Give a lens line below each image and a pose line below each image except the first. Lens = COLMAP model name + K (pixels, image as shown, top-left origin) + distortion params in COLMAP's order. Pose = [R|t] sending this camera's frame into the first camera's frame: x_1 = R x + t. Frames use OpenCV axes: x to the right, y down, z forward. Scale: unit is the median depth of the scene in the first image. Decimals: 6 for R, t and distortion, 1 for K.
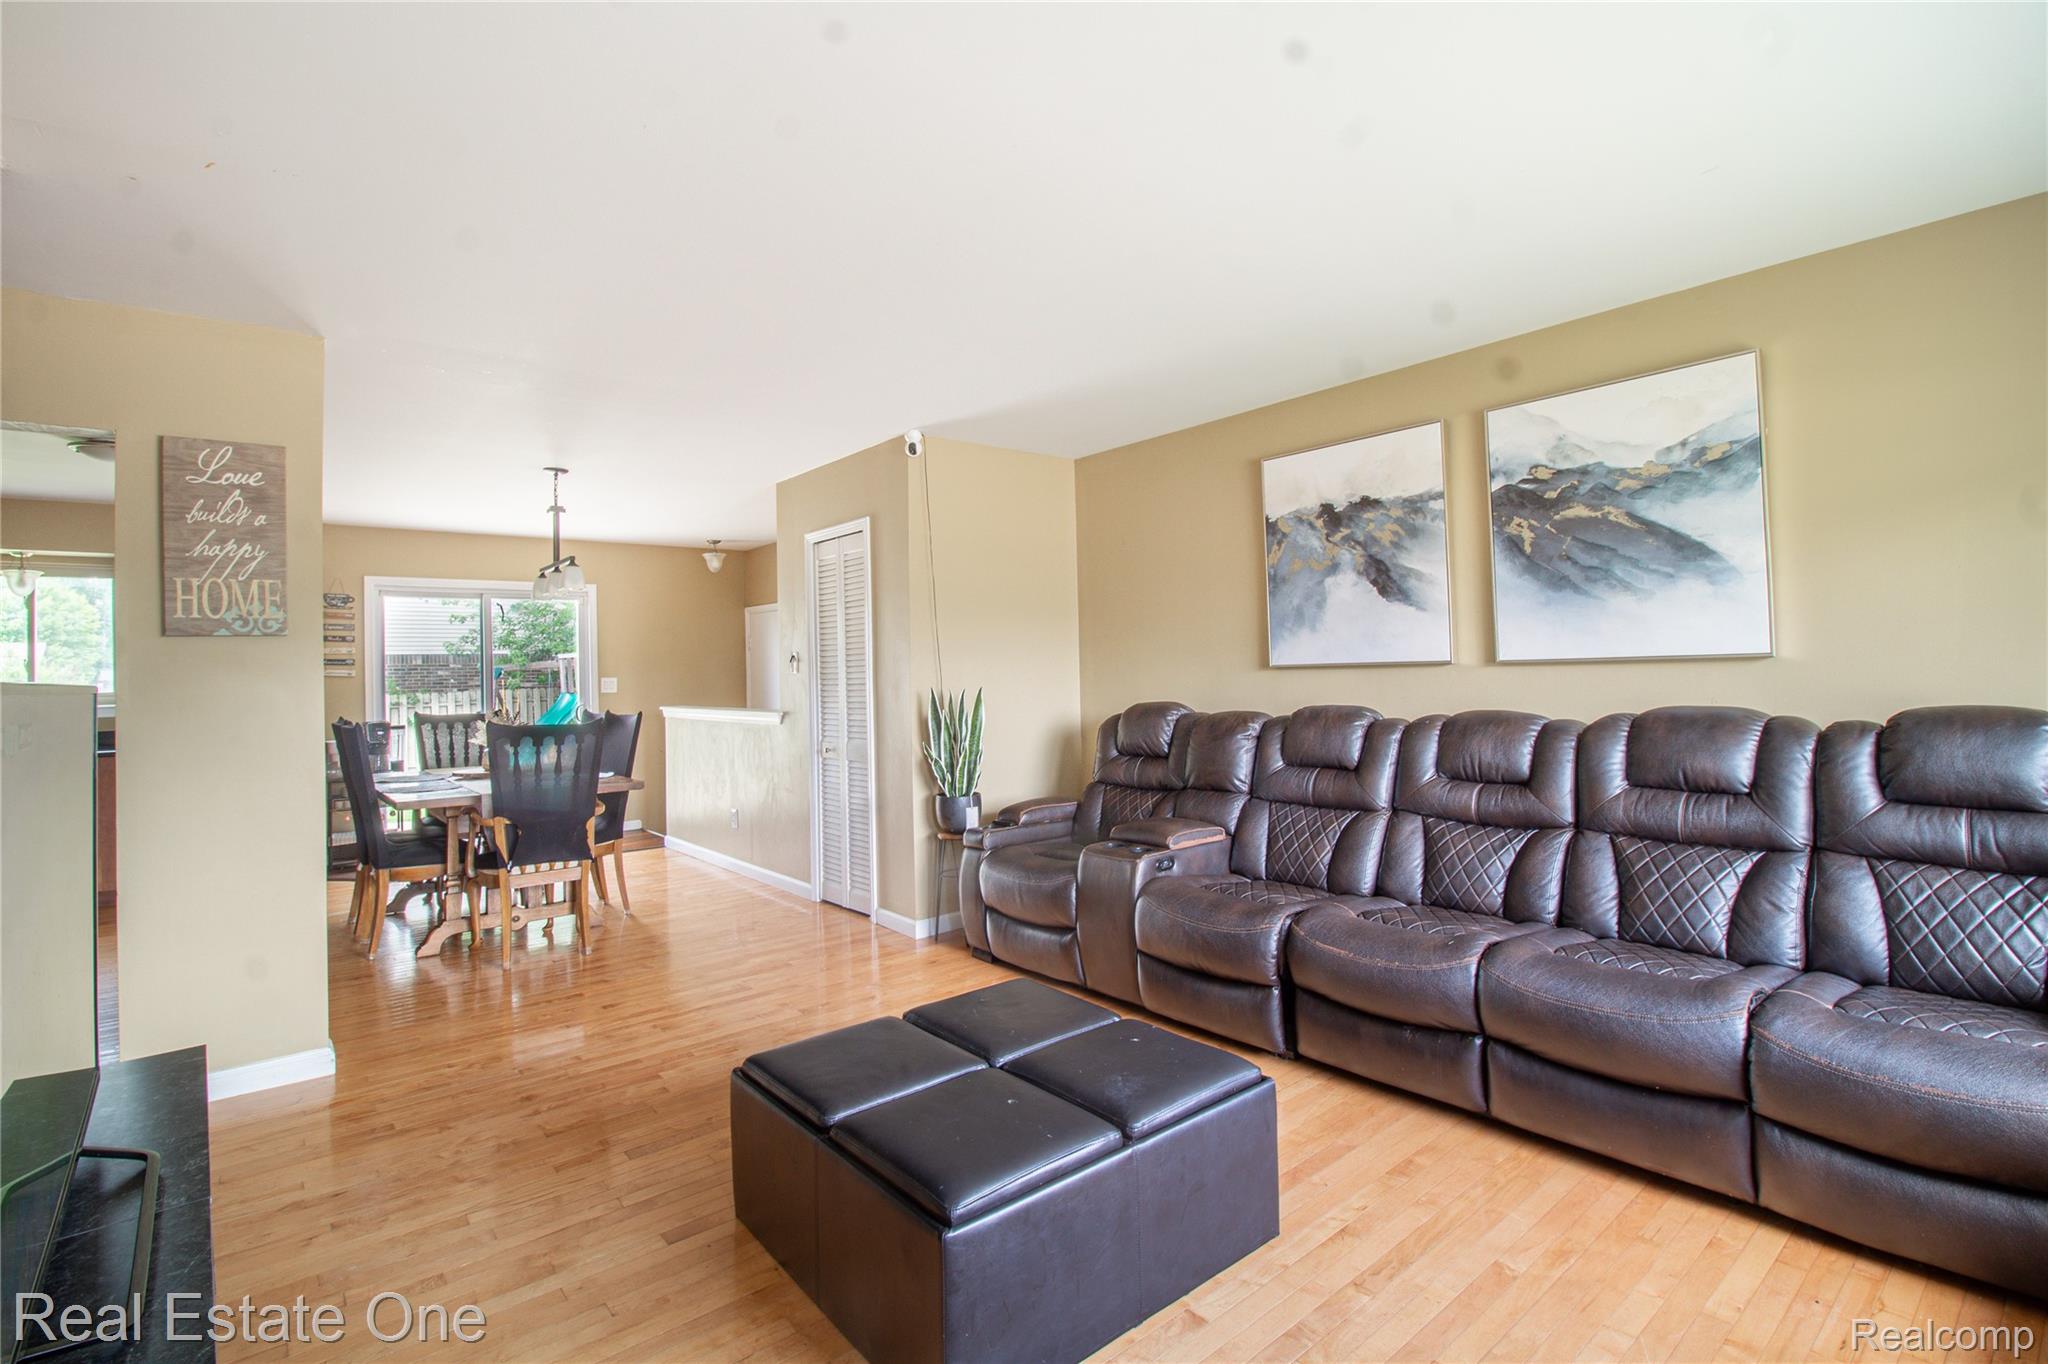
lens RADIAL K [[945.5, 0, 1024.1], [0, 945.5, 661.9], [0, 0, 1]] dist [-0.001677, 0.000224]
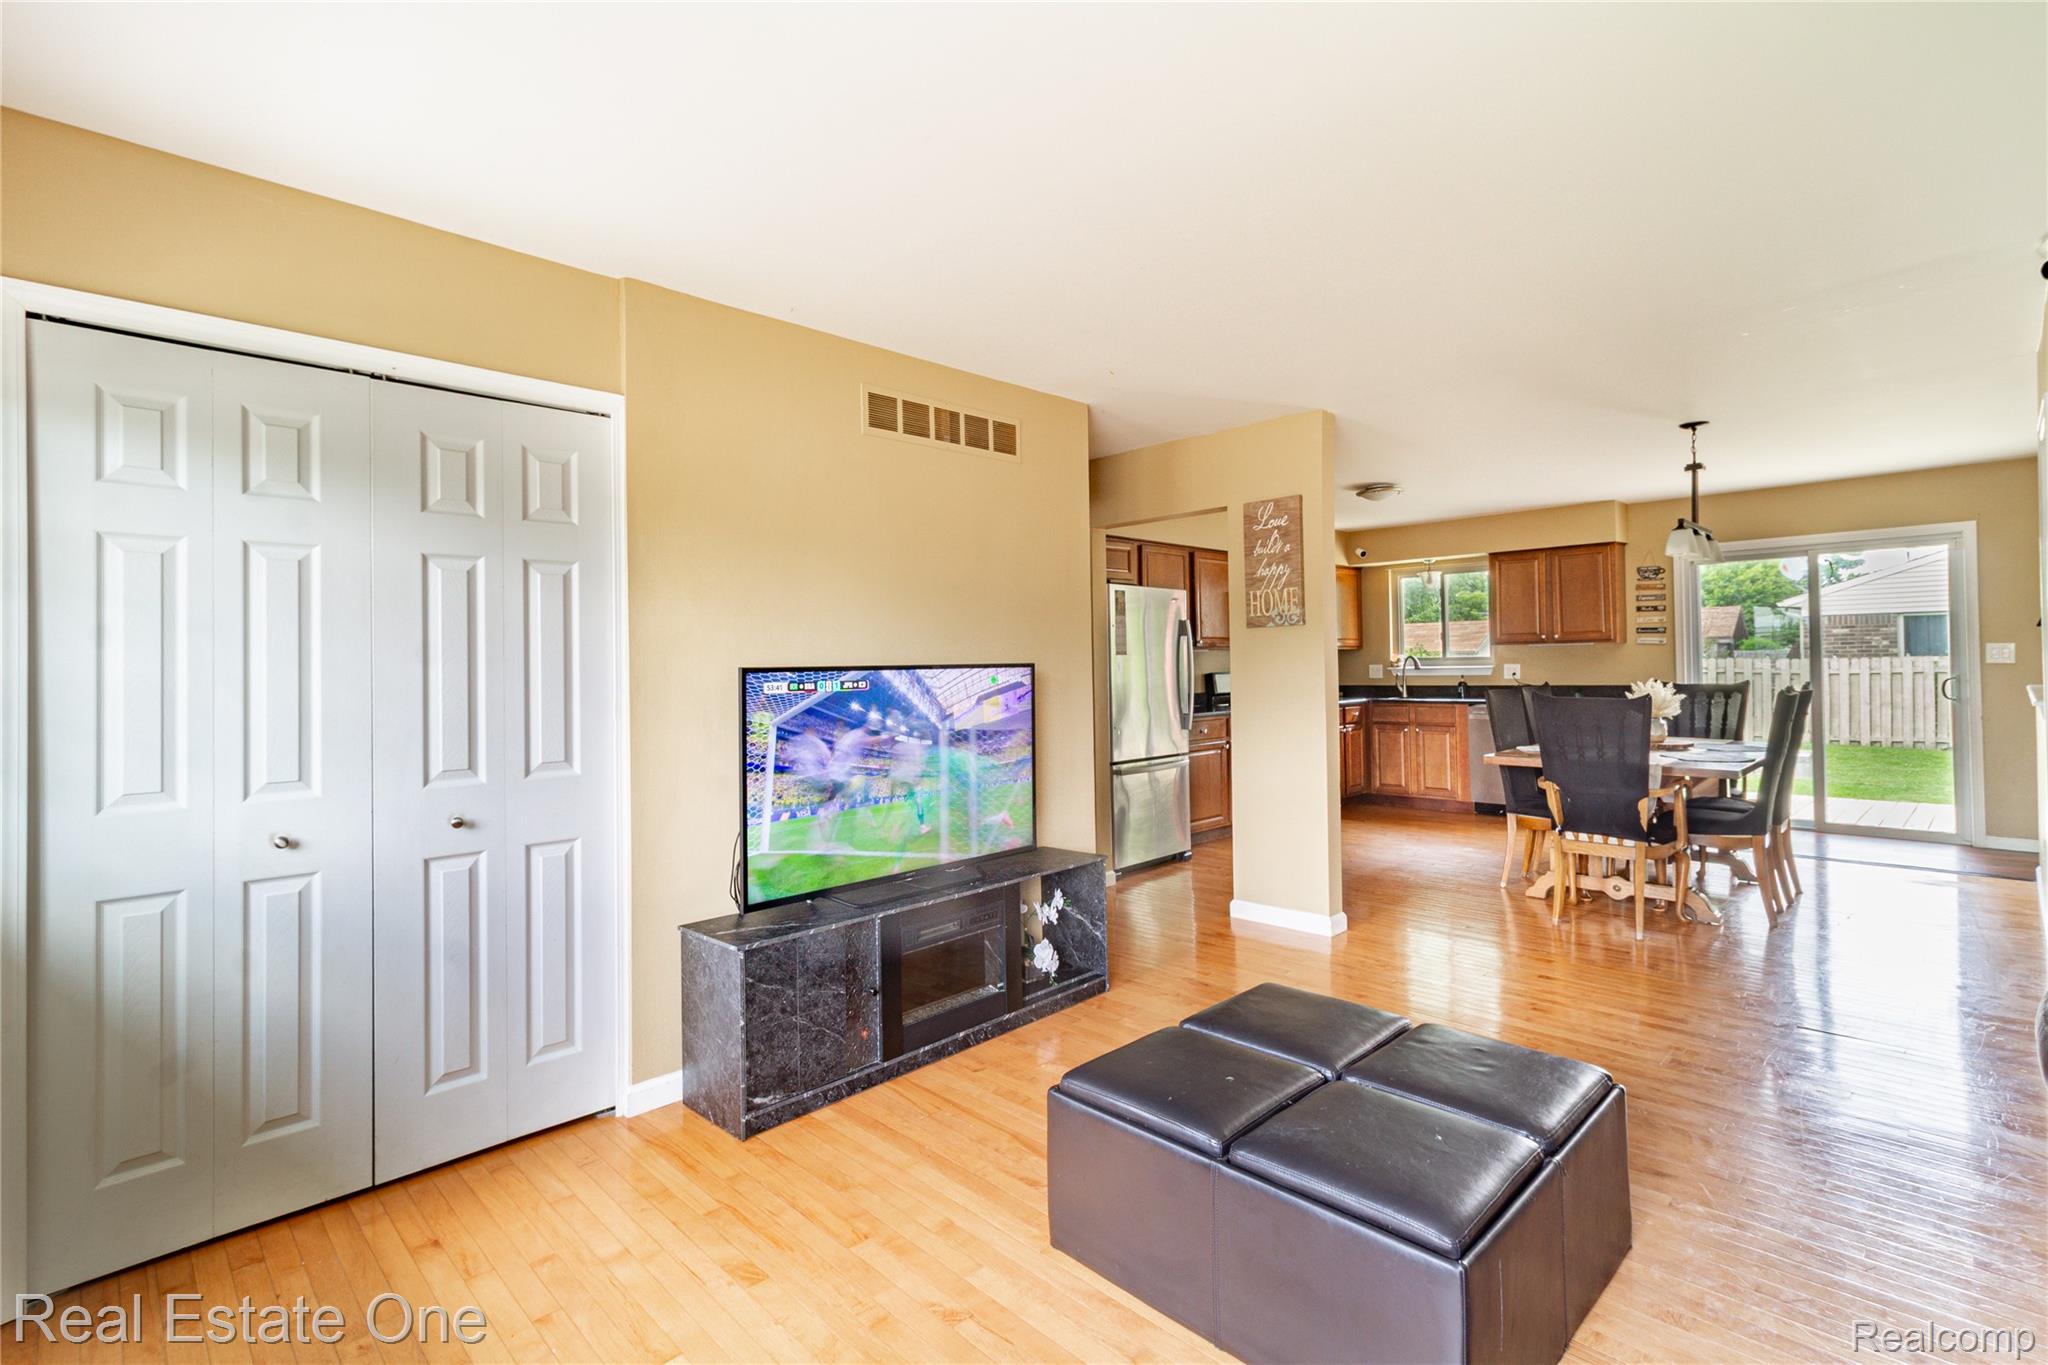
lens RADIAL K [[945.5, 0, 1024.1], [0, 945.5, 662.4], [0, 0, 1]] dist [-0.001677, 0.000224]
pose [[0.096255, 0.020287, -0.995150, 0.444260], [0.026015, 0.999399, 0.022890, -0.010343], [0.995017, -0.028092, 0.095669, 0.308580]]
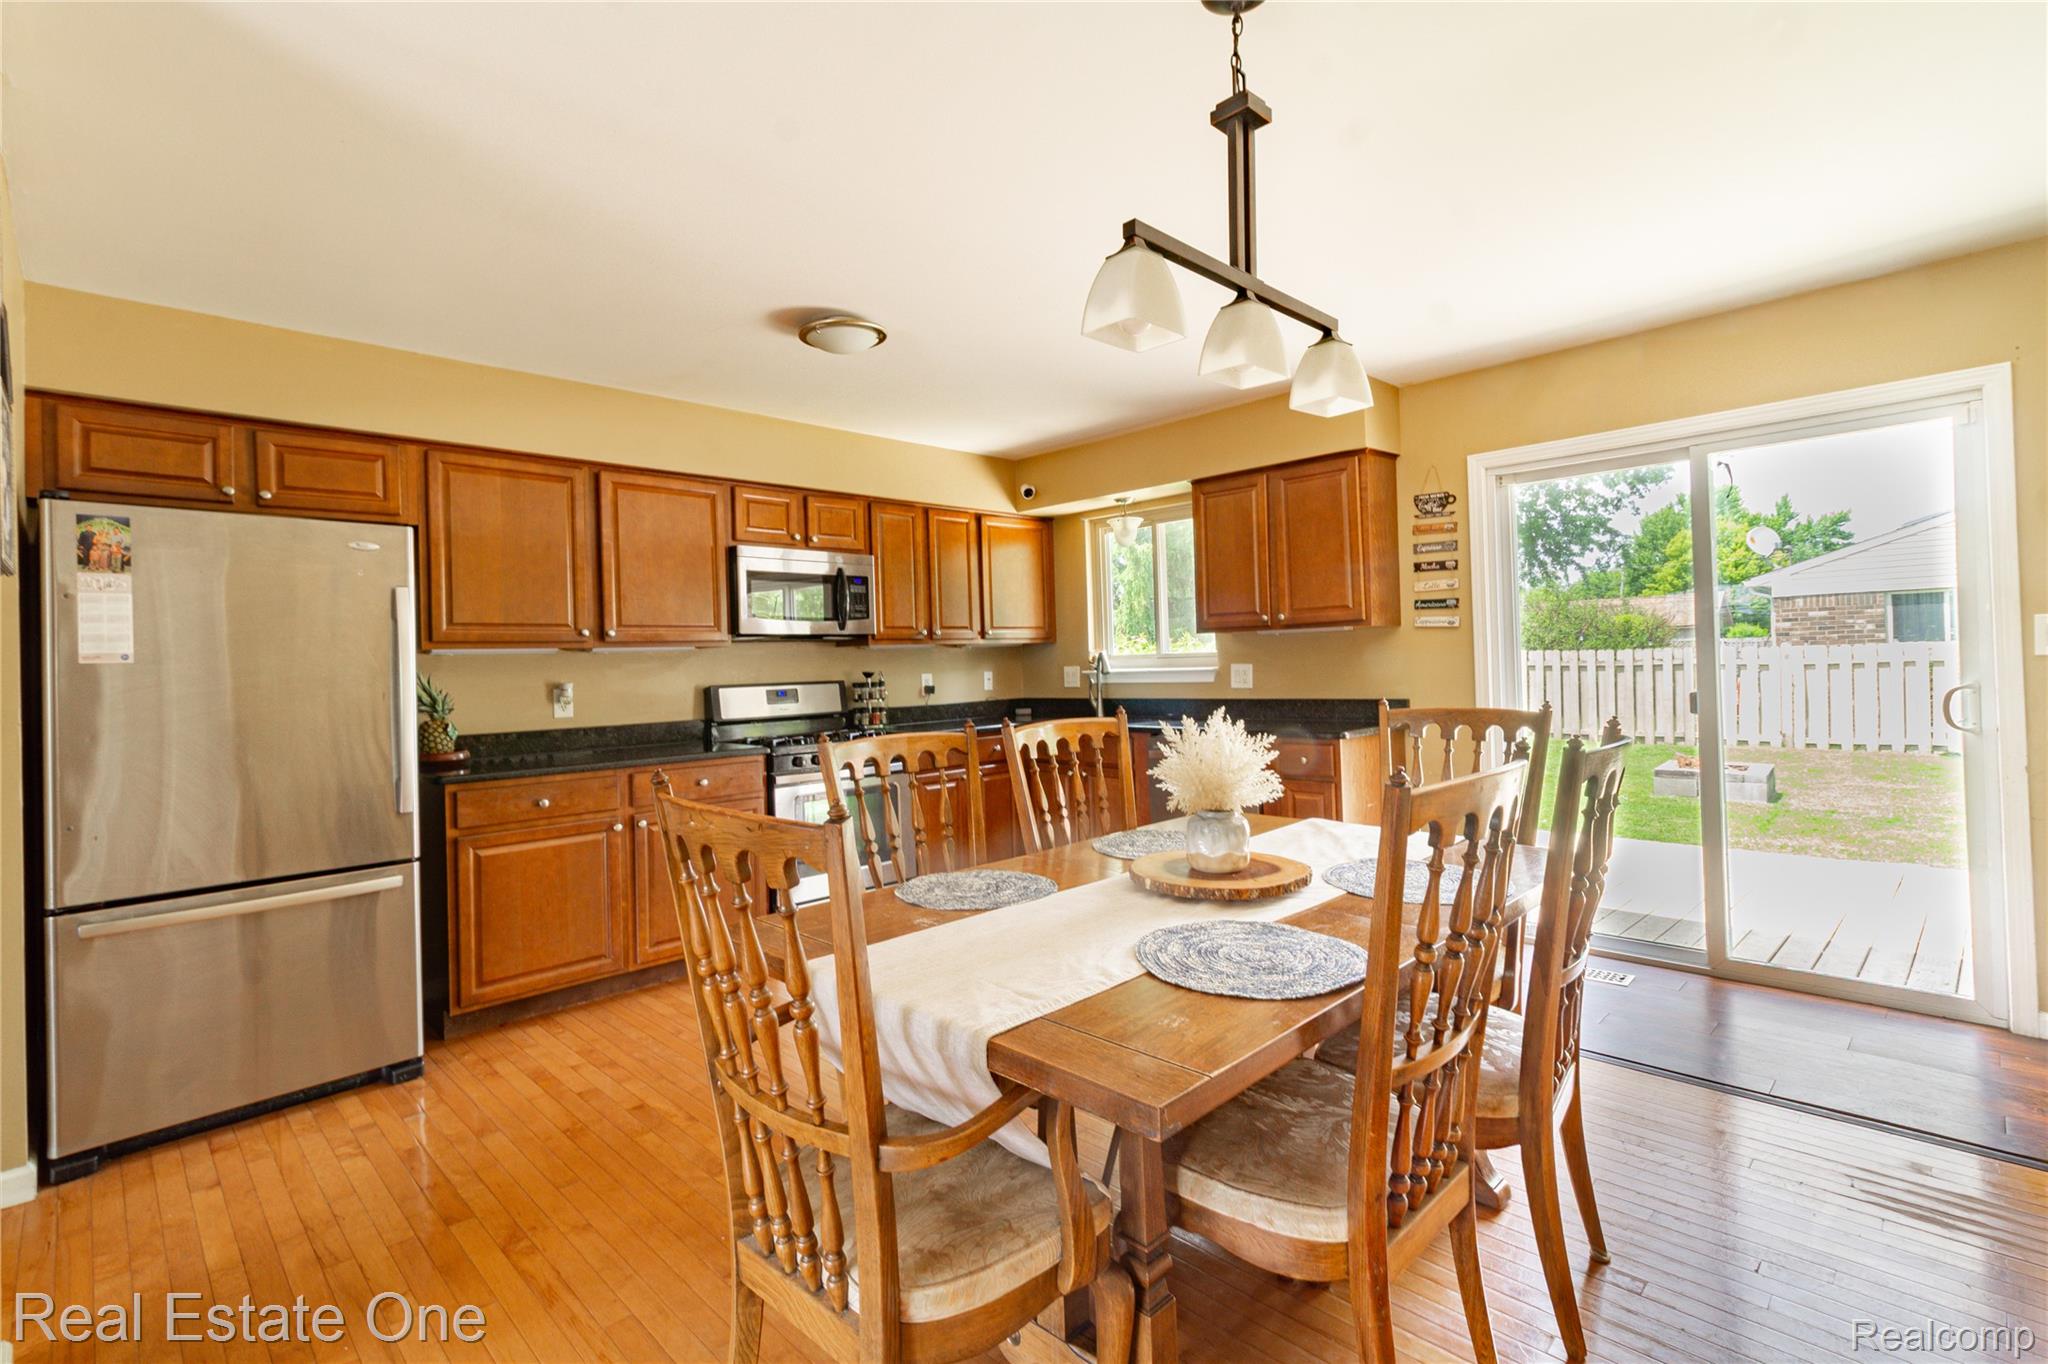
lens RADIAL K [[955.0, 0, 1029.4], [0, 955.0, 654.8], [0, 0, 1]] dist [-0.001776, 0.000193]
pose [[0.107113, 0.016758, -0.994106, -0.225542], [0.036887, 0.999103, 0.020817, 0.016979], [0.993562, -0.038900, 0.106399, 1.093126]]
